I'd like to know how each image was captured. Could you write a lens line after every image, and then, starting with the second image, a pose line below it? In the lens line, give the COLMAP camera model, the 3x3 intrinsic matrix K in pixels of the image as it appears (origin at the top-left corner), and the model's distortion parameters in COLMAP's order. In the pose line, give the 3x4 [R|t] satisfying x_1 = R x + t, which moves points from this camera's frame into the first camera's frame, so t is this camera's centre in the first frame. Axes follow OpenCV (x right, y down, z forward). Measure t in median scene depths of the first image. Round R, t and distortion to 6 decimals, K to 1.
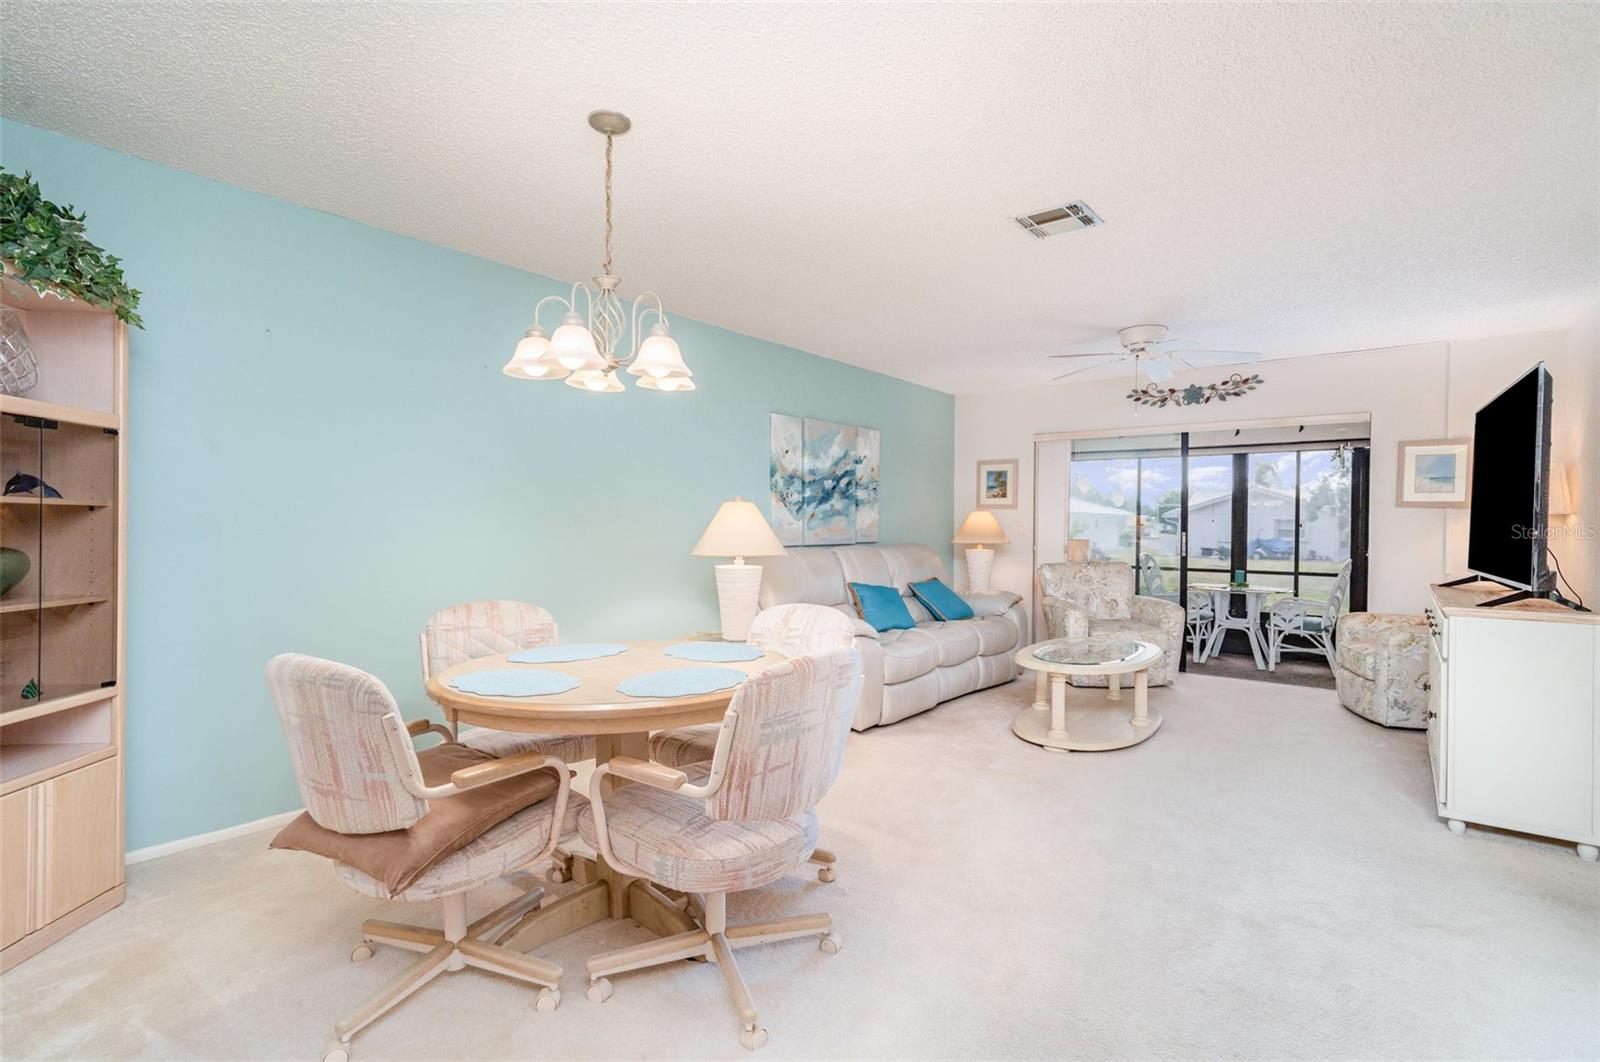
lens RADIAL K [[758.3, 0, 800.0], [0, 758.3, 531.0], [0, 0, 1]] dist [-0.010724, 0.000099]
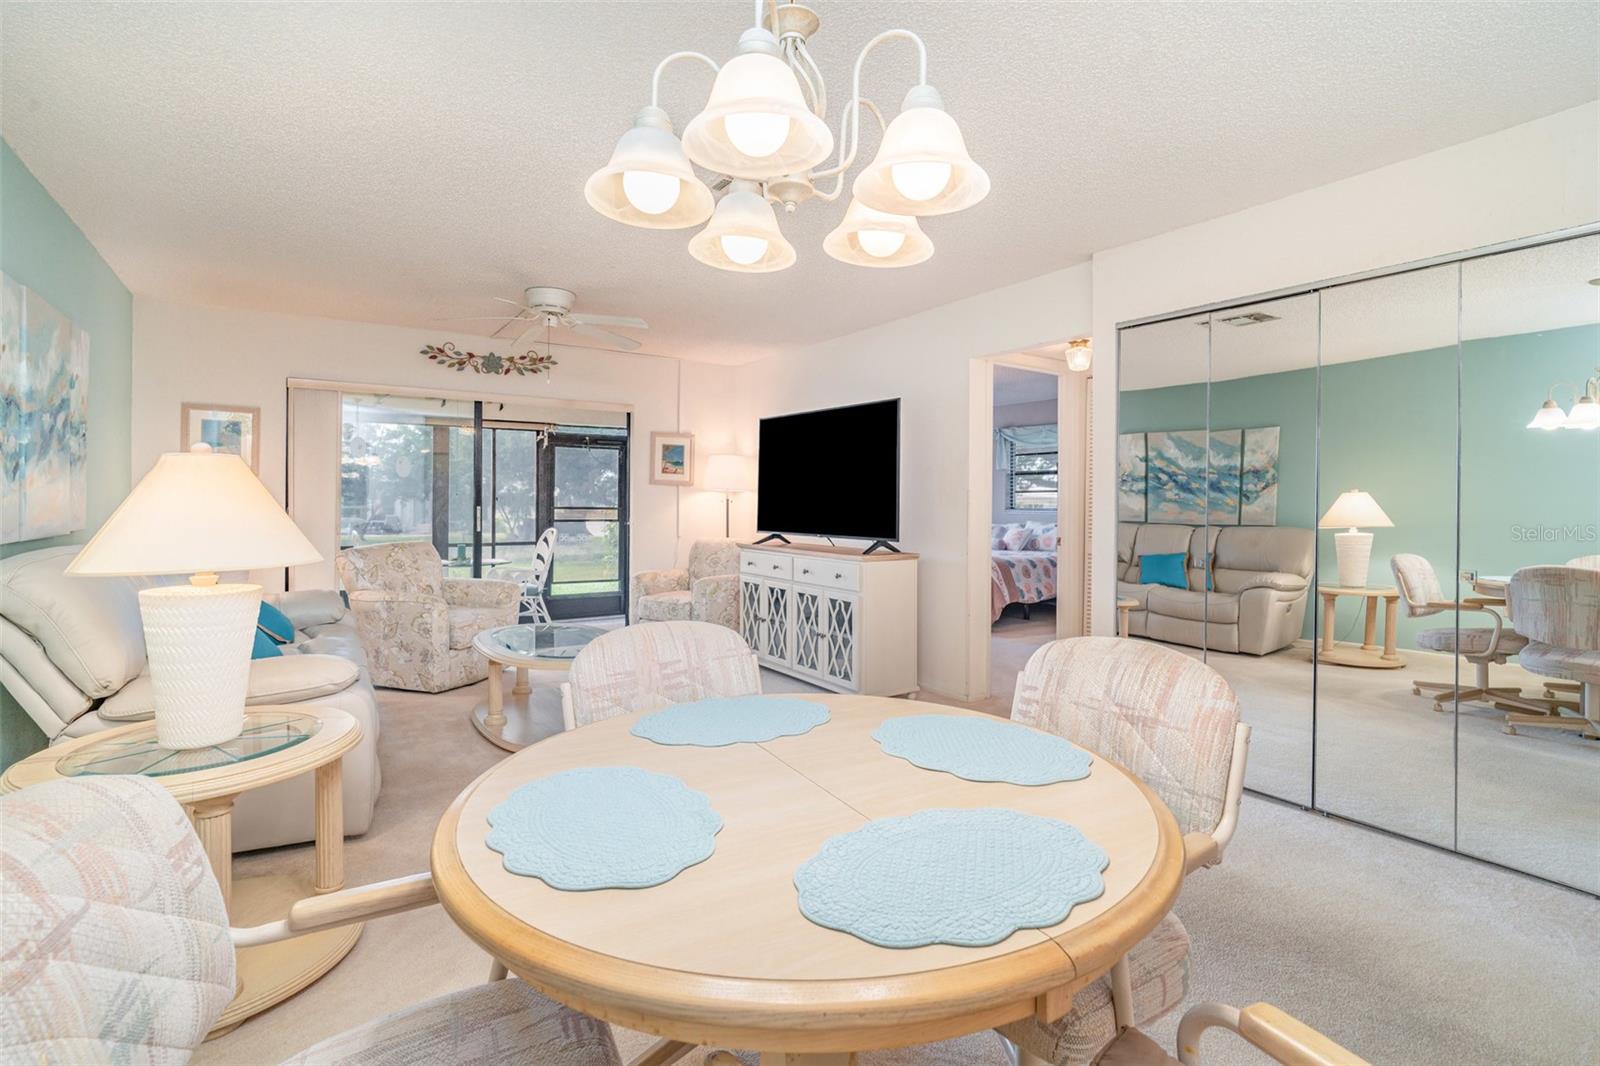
lens RADIAL K [[761.5, 0, 801.1], [0, 761.5, 500.4], [0, 0, 1]] dist [-0.000672, -0.001106]
pose [[0.307541, -0.003671, 0.951528, -0.285234], [0.005547, 0.999982, 0.002065, -0.005974], [-0.951519, 0.004643, 0.307556, 0.333626]]
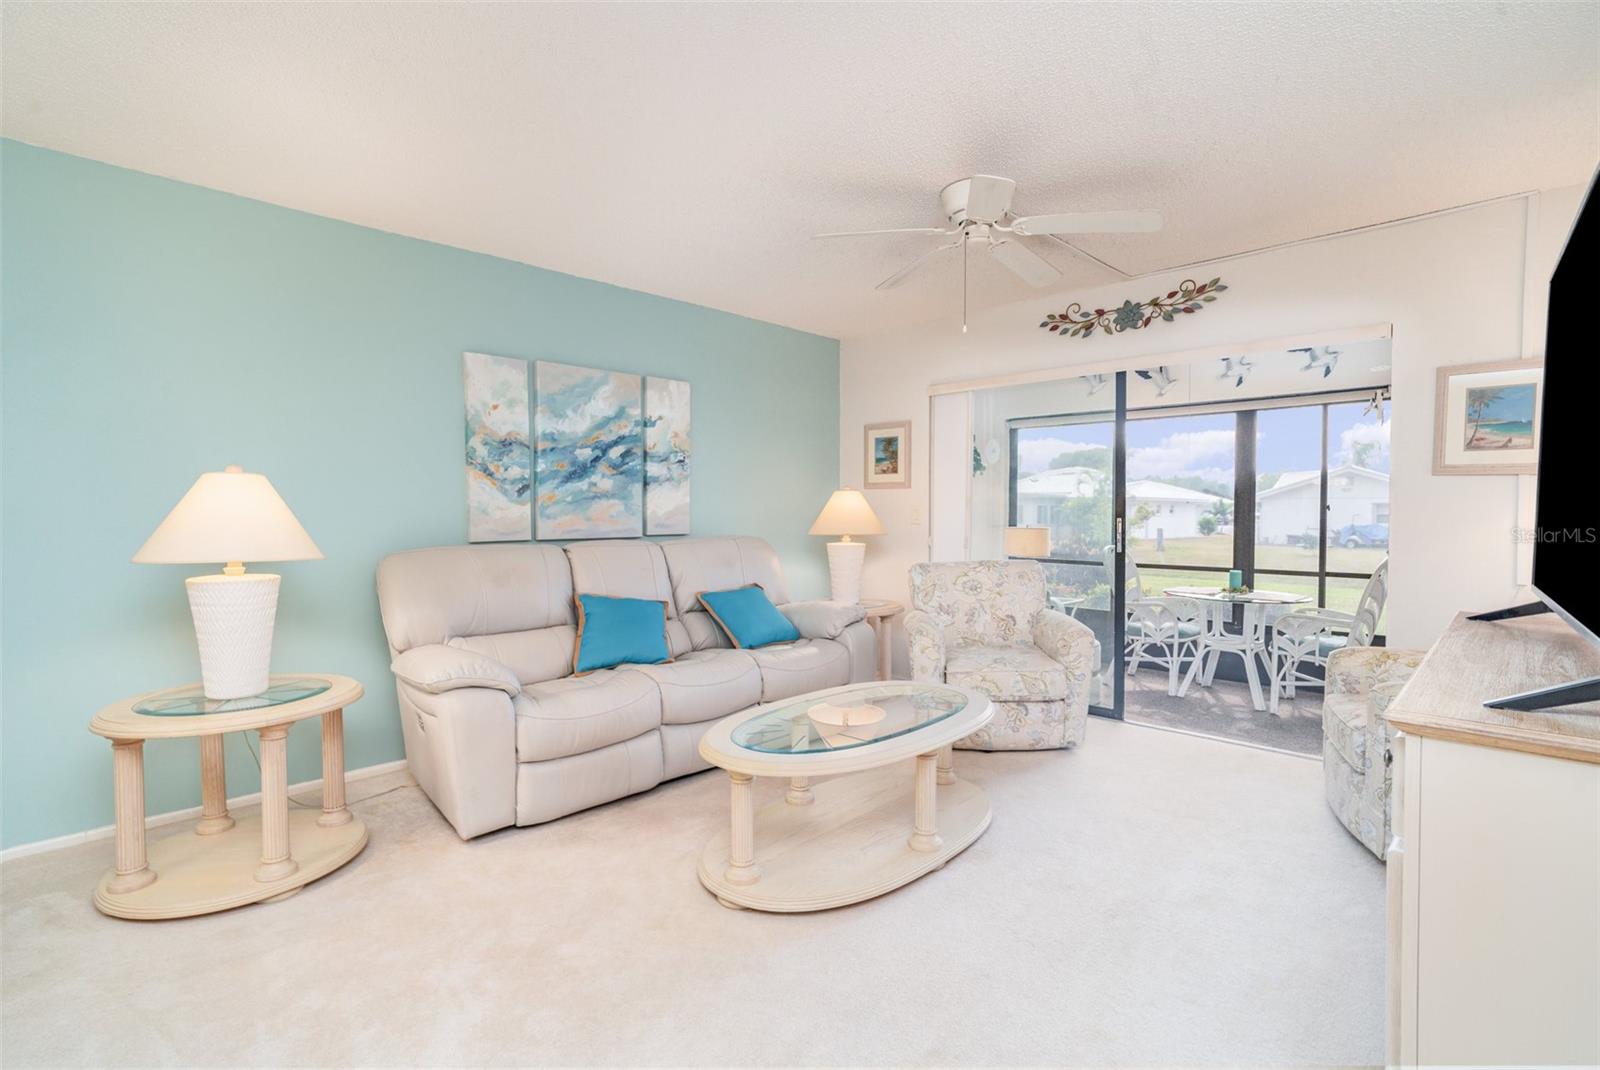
lens RADIAL K [[752.8, 0, 808.6], [0, 752.8, 531.7], [0, 0, 1]] dist [-0.003061, 0.000941]
pose [[0.995189, -0.004492, -0.097868, 0.303474], [0.006108, 0.999850, 0.016226, 0.001150], [0.097780, -0.016745, 0.995067, 0.299446]]
